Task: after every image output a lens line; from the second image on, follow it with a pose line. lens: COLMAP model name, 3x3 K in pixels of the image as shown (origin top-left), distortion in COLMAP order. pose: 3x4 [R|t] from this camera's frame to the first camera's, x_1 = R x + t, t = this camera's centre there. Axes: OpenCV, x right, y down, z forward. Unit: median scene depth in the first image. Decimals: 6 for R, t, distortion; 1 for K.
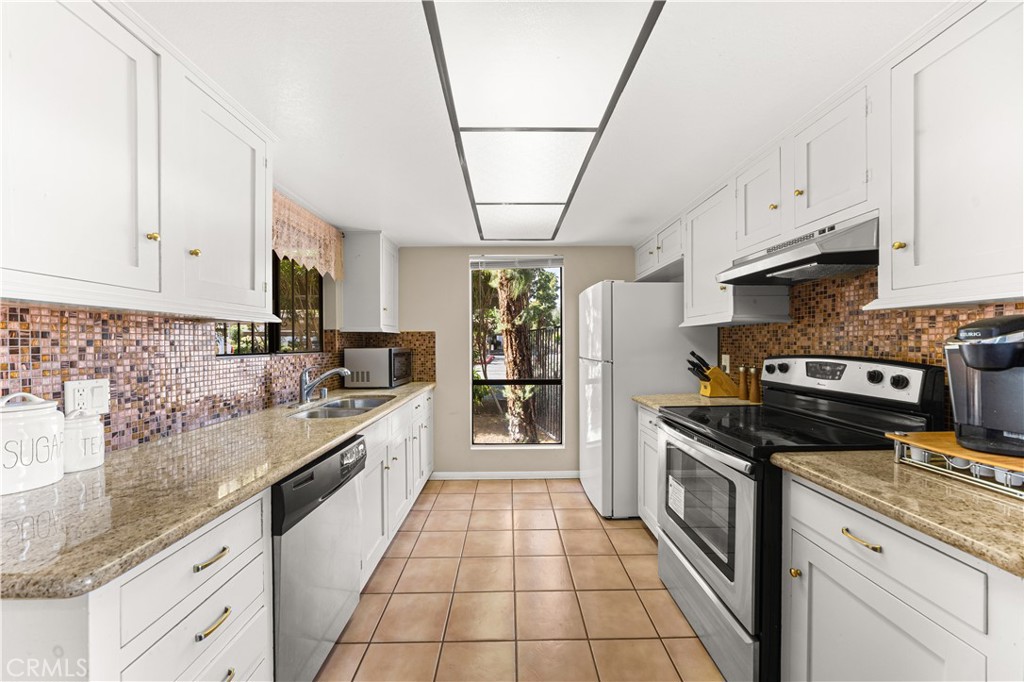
lens RADIAL K [[367.1, 0, 514.4], [0, 367.1, 344.9], [0, 0, 1]] dist [-0.022554, 0.008385]
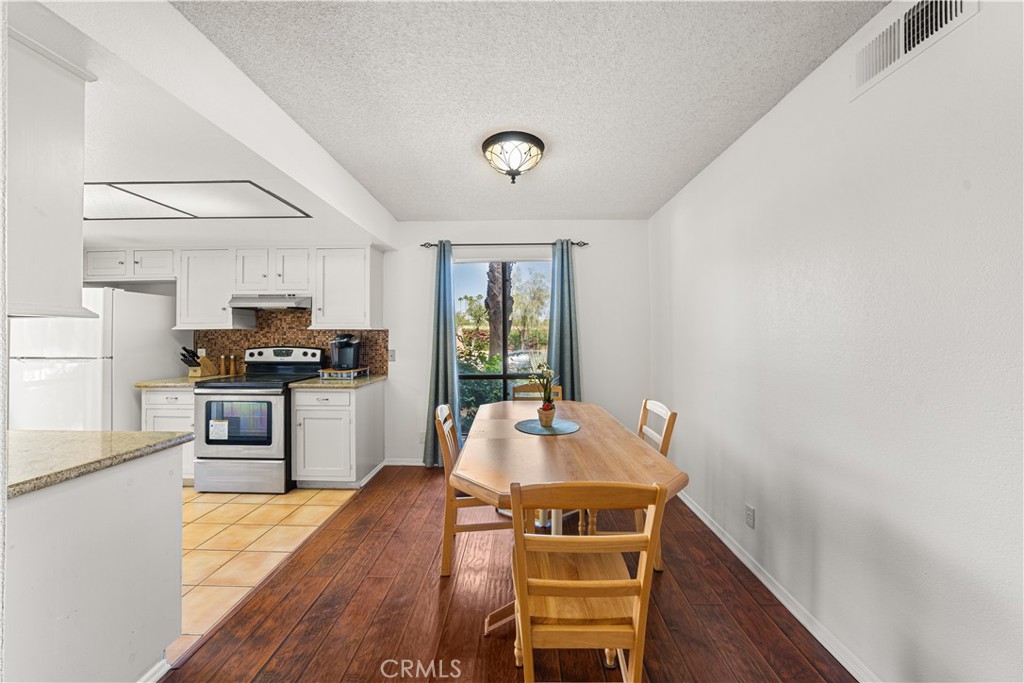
lens RADIAL K [[368.7, 0, 511.4], [0, 368.7, 334.4], [0, 0, 1]] dist [-0.008629, 0.000112]
pose [[0.039479, 0.010582, 0.999164, -1.188153], [0.005432, 0.999927, -0.010805, -0.011627], [-0.999206, 0.005854, 0.039418, -0.445873]]
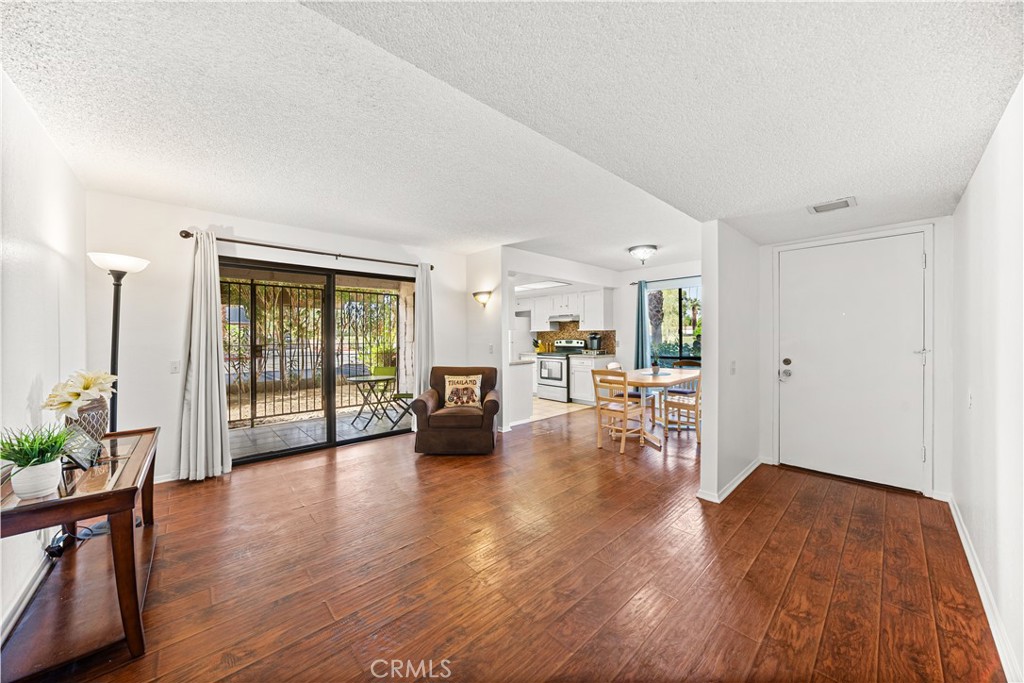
lens RADIAL K [[357.3, 0, 509.4], [0, 357.3, 337.7], [0, 0, 1]] dist [-0.021789, 0.000181]
pose [[0.746764, -0.003310, 0.665081, -2.446794], [0.005269, 0.999986, -0.000940, 0.011571], [-0.665068, 0.004207, 0.746771, -1.703581]]
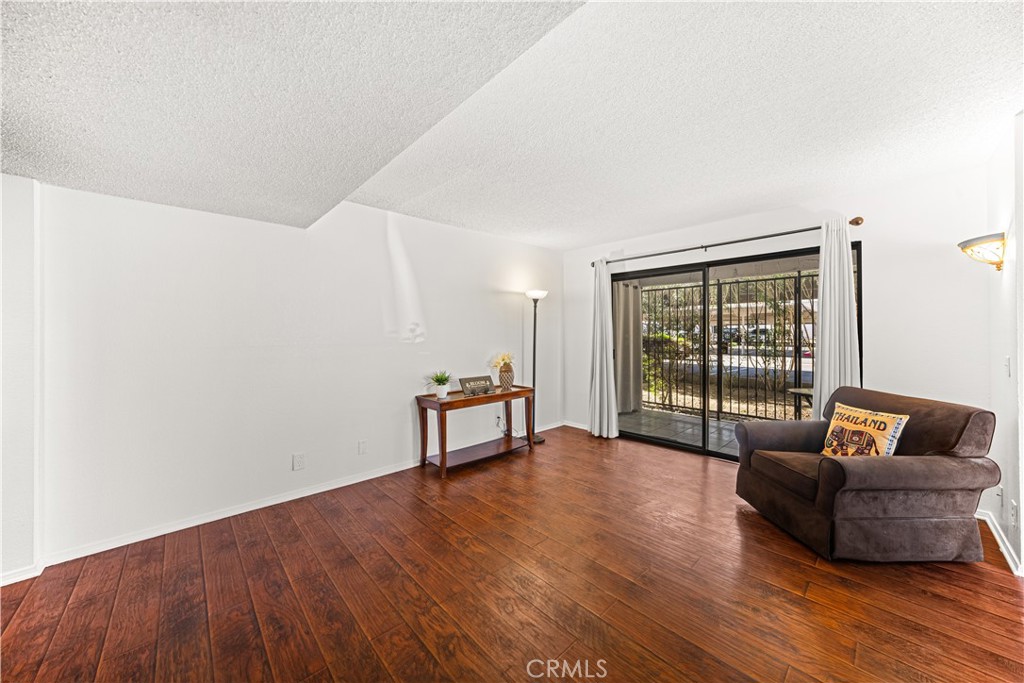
lens RADIAL K [[357.3, 0, 509.4], [0, 357.3, 337.7], [0, 0, 1]] dist [-0.021789, 0.000181]
pose [[0.671592, 0.009104, -0.740865, -1.060516], [-0.001555, 0.999940, 0.010878, -0.008667], [0.740920, -0.006153, 0.671565, -1.526738]]
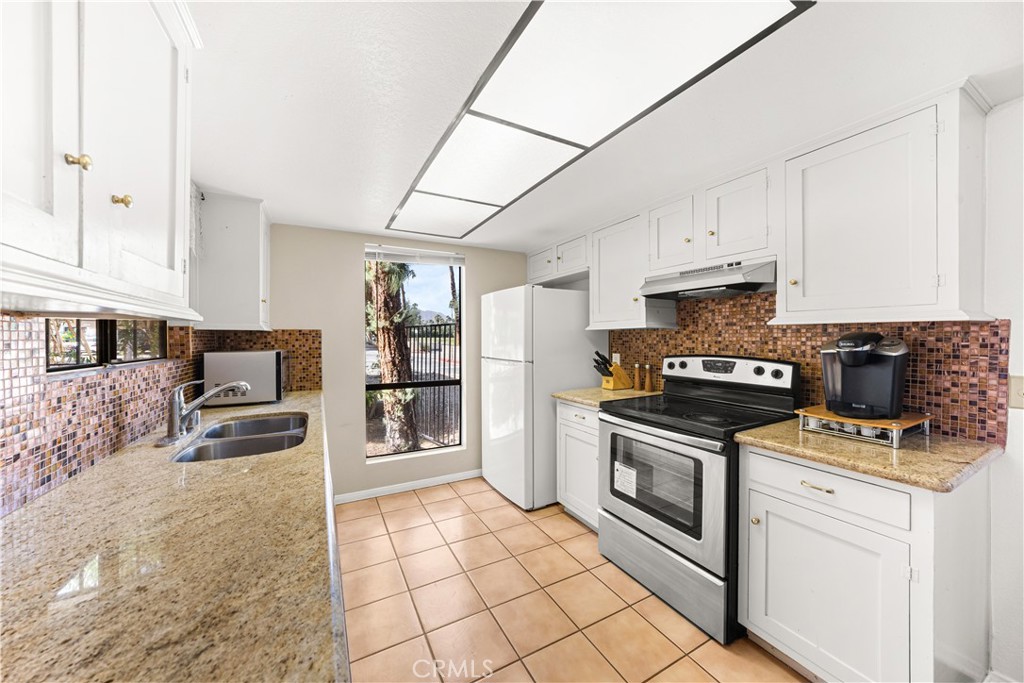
lens RADIAL K [[357.3, 0, 509.4], [0, 357.3, 337.7], [0, 0, 1]] dist [-0.021789, 0.000181]
pose [[0.888205, 0.003260, 0.459435, -0.377393], [-0.000133, 0.999977, -0.006839, -0.023222], [-0.459446, 0.006013, 0.888185, 0.156246]]
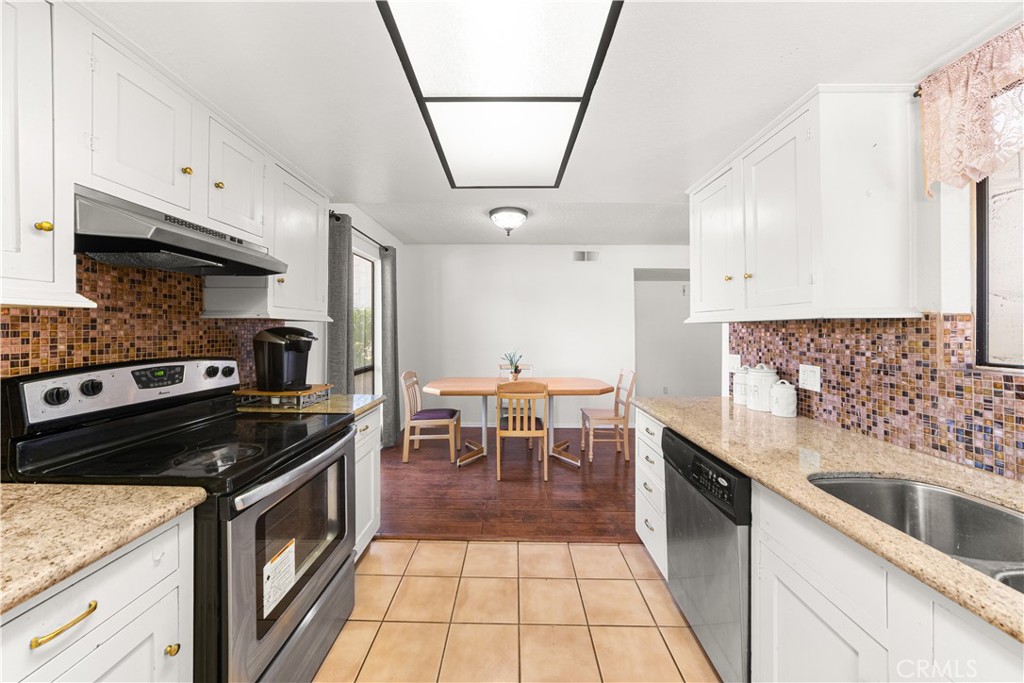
lens RADIAL K [[359.0, 0, 507.6], [0, 359.0, 327.2], [0, 0, 1]] dist [0.000104, 0.000087]
pose [[-0.999461, 0.002887, 0.032709, 0.001284], [0.002800, 0.999992, -0.002698, -0.036053], [-0.032717, -0.002605, -0.999461, 1.555107]]
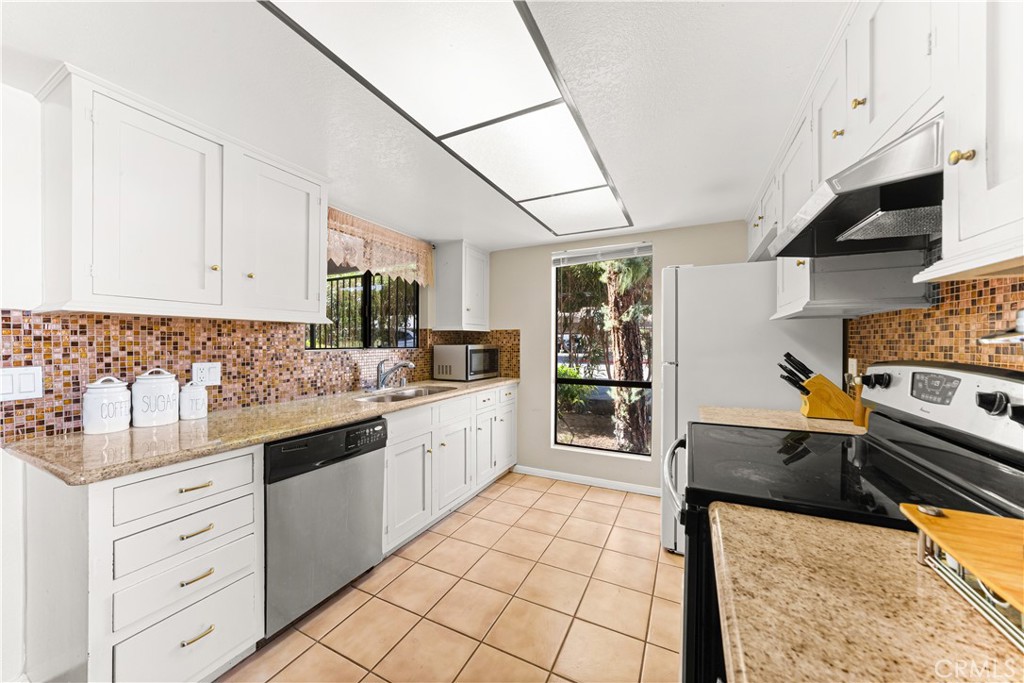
lens RADIAL K [[362.7, 0, 512.0], [0, 362.7, 341.5], [0, 0, 1]] dist [-0.008237, 0.000213]
pose [[0.887106, 0.004370, -0.461545, 0.439517], [-0.006387, 0.999976, -0.002809, 0.000939], [0.461521, 0.005440, 0.887112, 0.140136]]
